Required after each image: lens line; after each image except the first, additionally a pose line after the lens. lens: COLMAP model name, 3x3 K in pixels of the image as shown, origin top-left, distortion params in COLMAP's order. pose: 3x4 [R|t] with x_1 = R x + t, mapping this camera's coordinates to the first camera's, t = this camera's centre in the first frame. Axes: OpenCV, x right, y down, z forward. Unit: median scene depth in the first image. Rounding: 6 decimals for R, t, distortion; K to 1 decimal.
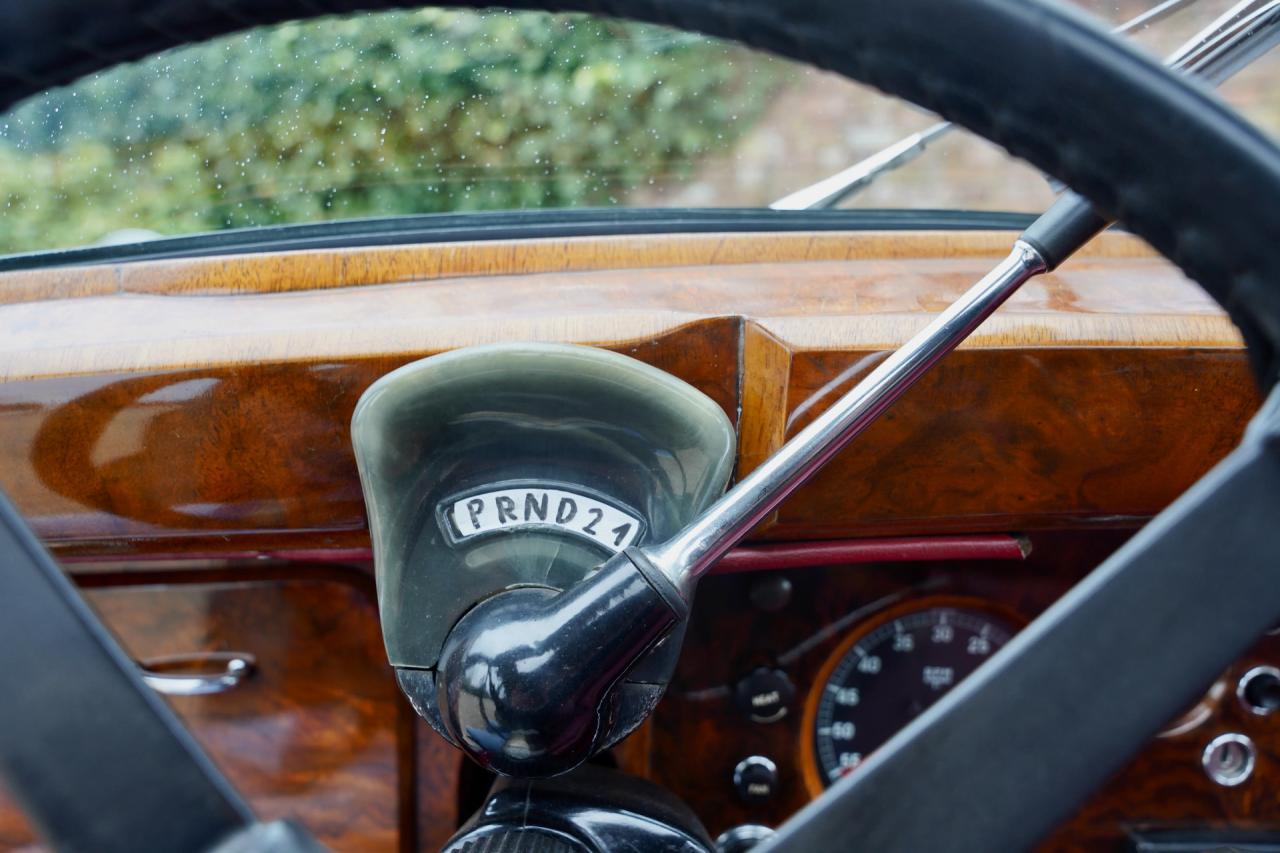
lens RADIAL K [[990.5, 0, 639.8], [0, 990.5, 392.6], [0, 0, 1]] dist [-0.082823, 0.021562]
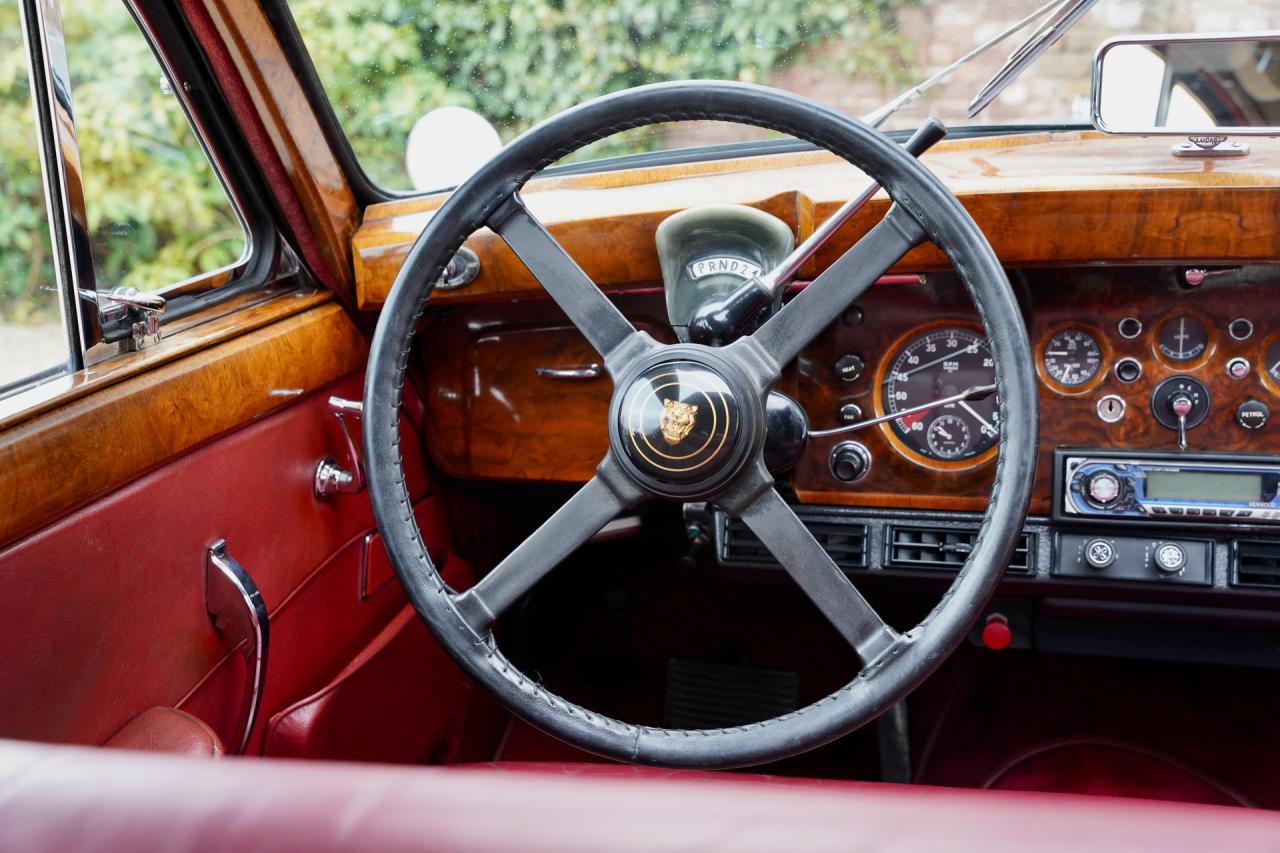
lens RADIAL K [[1569.2, 0, 673.7], [0, 1569.2, 427.3], [0, 0, 1]] dist [0.087122, 0.000000]
pose [[0.969864, -0.008159, -0.243512, 0.794352], [0.035478, 0.993516, 0.108014, 0.086121], [0.241052, -0.113398, 0.963865, -3.172887]]
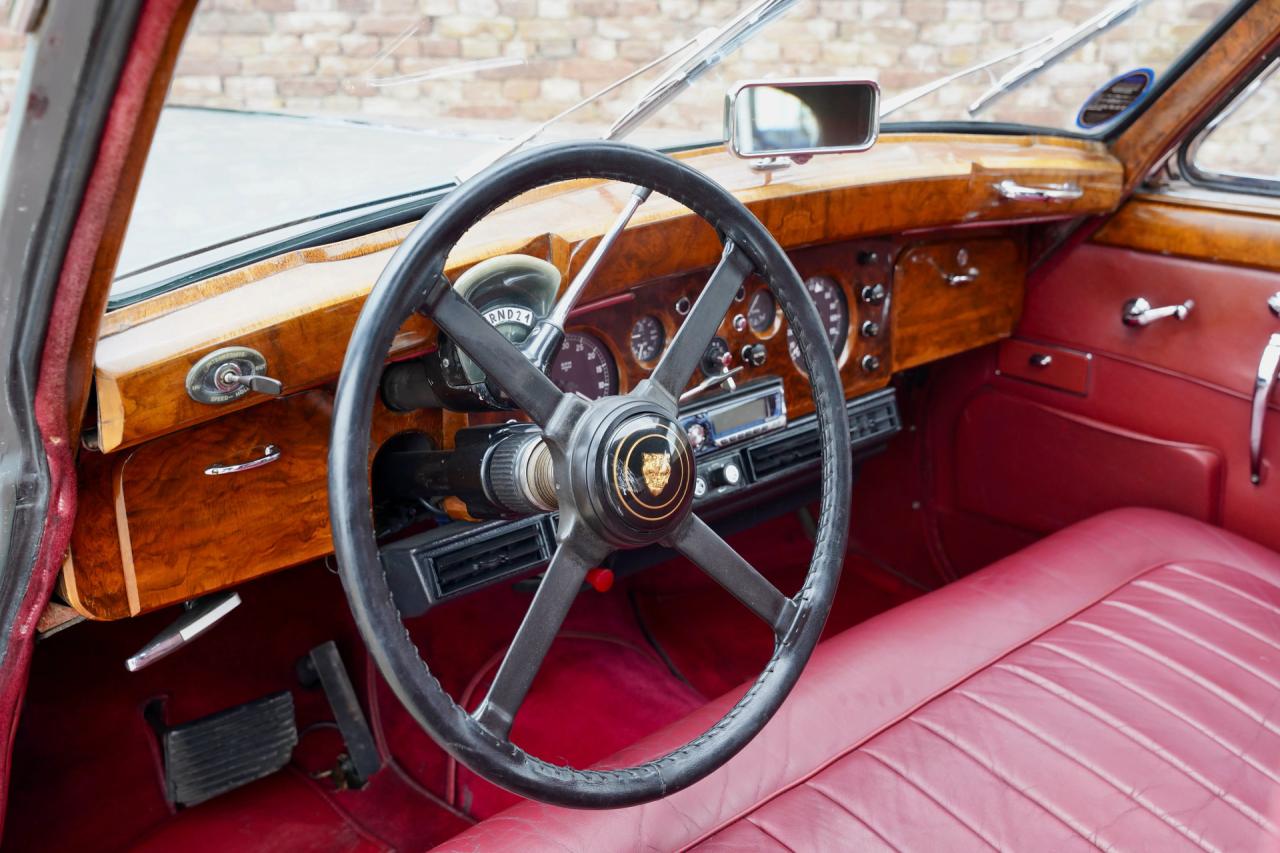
lens RADIAL K [[1316.6, 0, 643.5], [0, 1316.6, 426.8], [0, 0, 1]] dist [-0.001877, 0.000000]
pose [[0.752818, -0.257227, 0.605887, -2.059318], [0.118905, 0.958482, 0.259179, -0.476395], [-0.647399, -0.123072, 0.752149, -1.993065]]
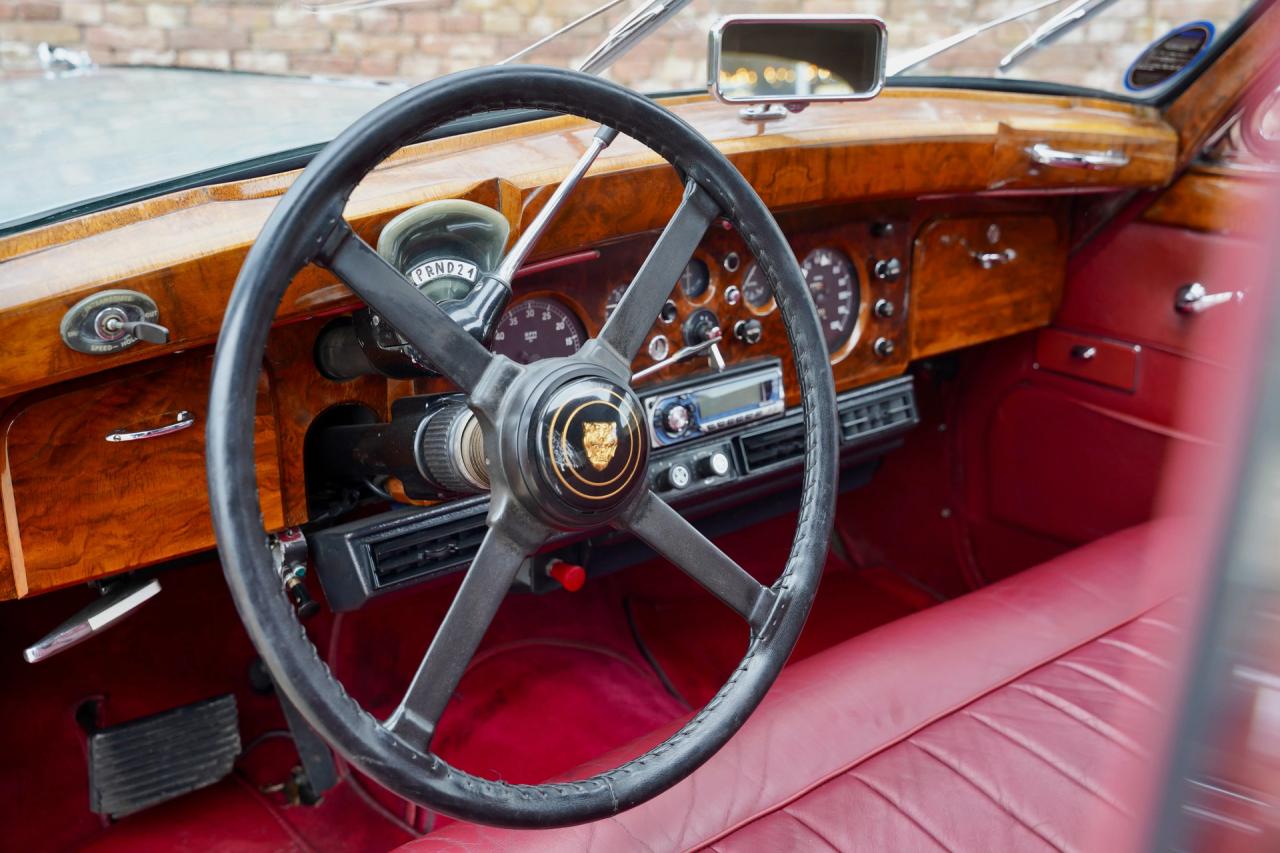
lens RADIAL K [[1384.2, 0, 635.8], [0, 1384.2, 427.0], [0, 0, 1]] dist [0.022732, 0.000000]
pose [[0.780857, -0.236145, 0.578358, -1.757068], [0.109145, 0.963133, 0.245890, -0.286296], [-0.615101, -0.128880, 0.777843, -1.950960]]
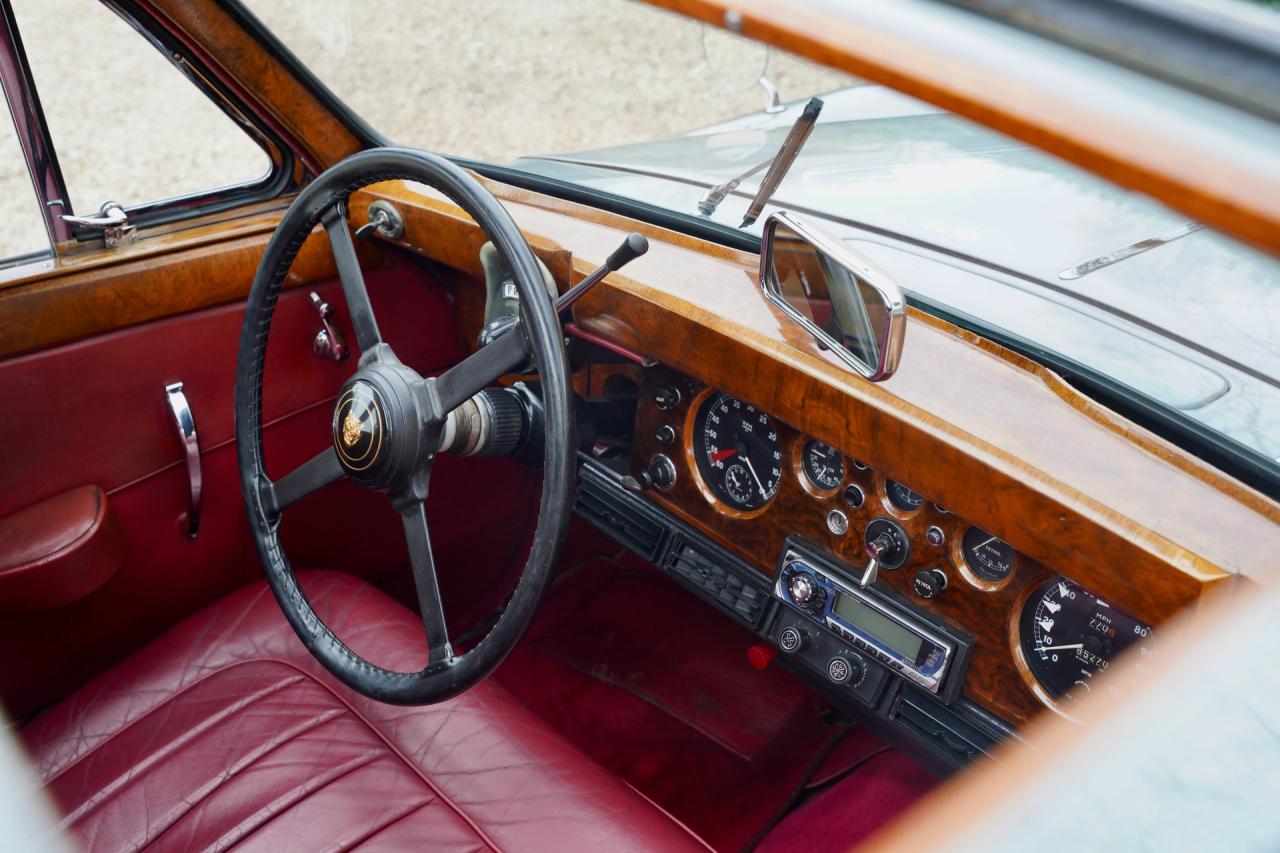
lens RADIAL K [[1384.2, 0, 638.9], [0, 1384.2, 437.2], [0, 0, 1]] dist [0.022732, 0.000000]
pose [[0.648819, 0.367805, -0.666148, 3.184762], [-0.122629, 0.914522, 0.385502, -1.190558], [0.750997, -0.168432, 0.638462, -1.580356]]
